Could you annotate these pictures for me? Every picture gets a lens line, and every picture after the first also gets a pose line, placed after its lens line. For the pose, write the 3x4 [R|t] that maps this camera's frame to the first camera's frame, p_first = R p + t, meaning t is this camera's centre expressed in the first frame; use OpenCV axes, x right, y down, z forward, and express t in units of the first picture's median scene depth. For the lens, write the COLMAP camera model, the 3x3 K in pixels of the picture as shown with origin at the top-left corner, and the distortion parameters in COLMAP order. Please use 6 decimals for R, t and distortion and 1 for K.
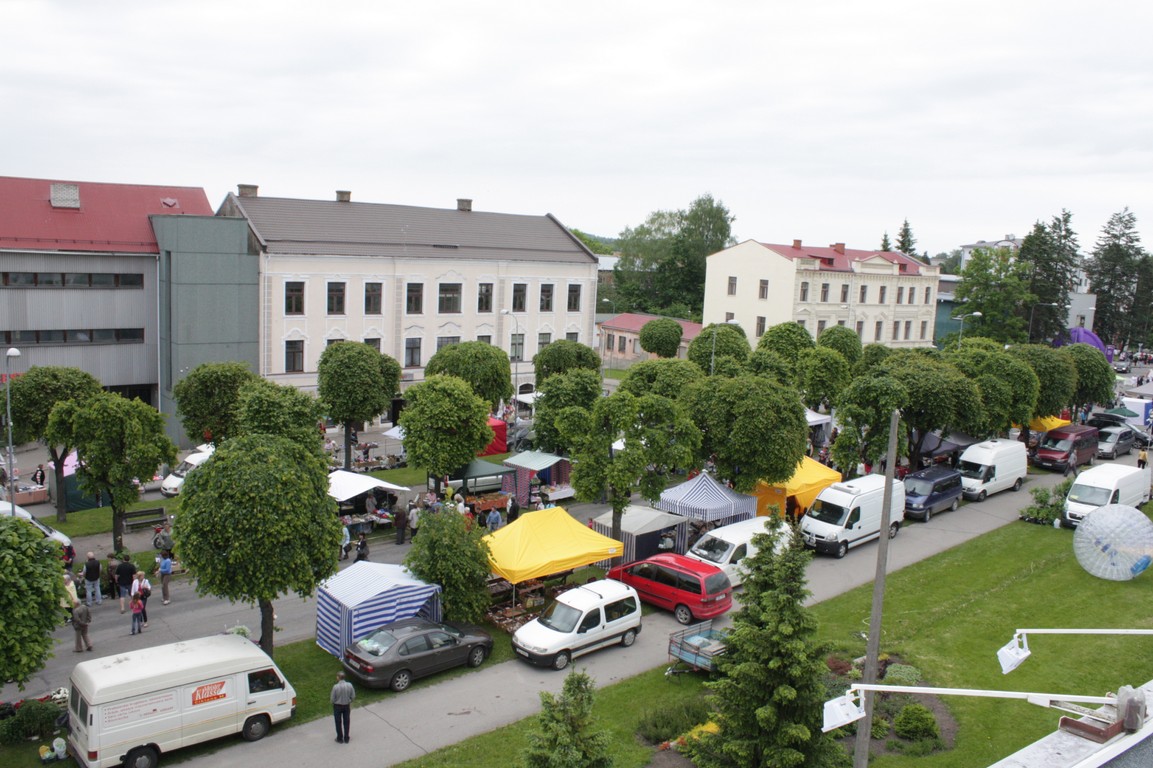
lens RADIAL K [[965.2, 0, 582.1], [0, 965.2, 400.0], [0, 0, 1]] dist [-0.169911, 0.152030]
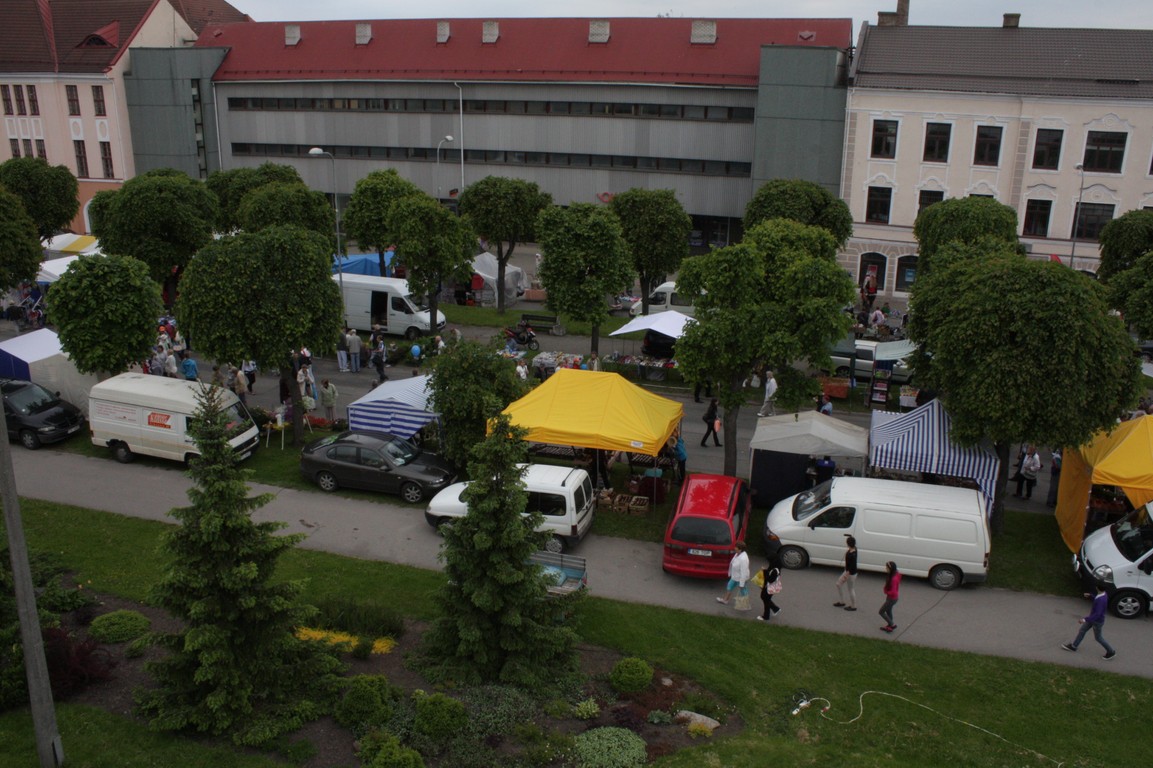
lens RADIAL K [[965.2, 0, 584.2], [0, 965.2, 397.5], [0, 0, 1]] dist [-0.169911, 0.152030]
pose [[0.512612, 0.237371, -0.825157, 0.298328], [-0.125376, 0.971419, 0.201559, -0.013114], [0.849417, 0.000133, 0.527722, 0.265655]]
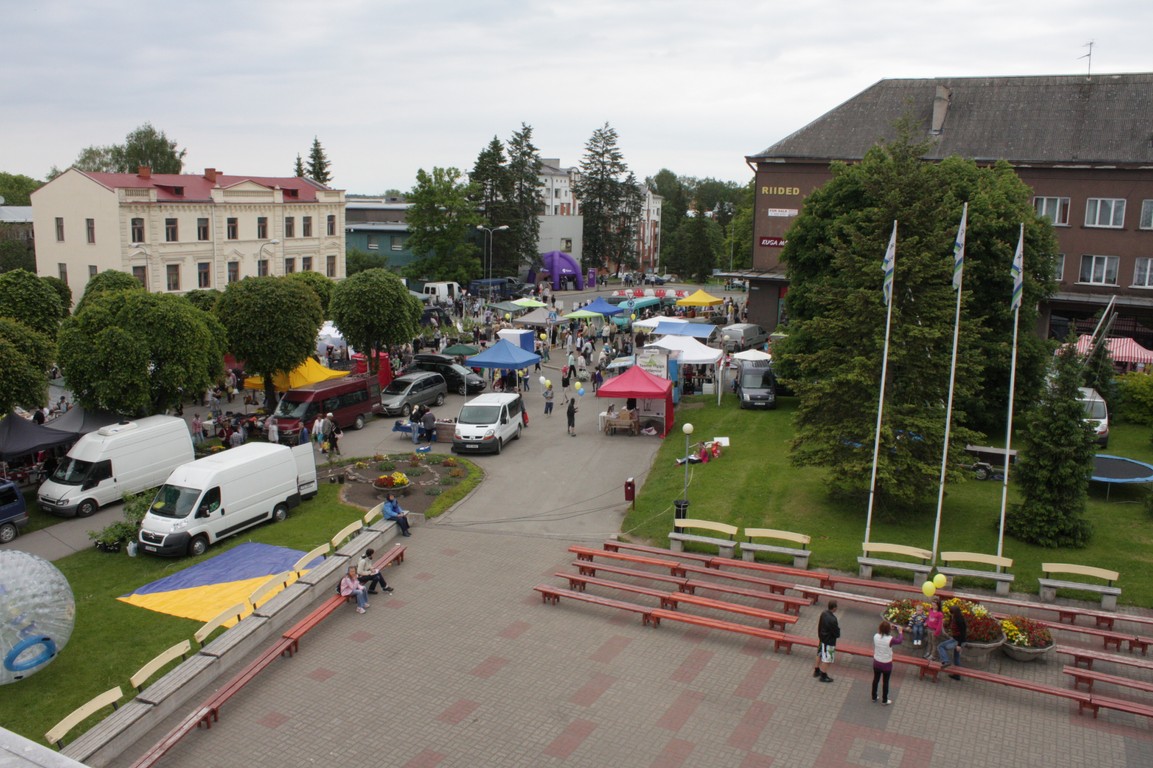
lens RADIAL K [[965.2, 0, 584.9], [0, 965.2, 385.1], [0, 0, 1]] dist [-0.169911, 0.152030]
pose [[0.925148, -0.103746, 0.365155, 0.374483], [0.088766, 0.994384, 0.057624, 0.005033], [-0.369083, -0.020897, 0.929162, 0.176439]]
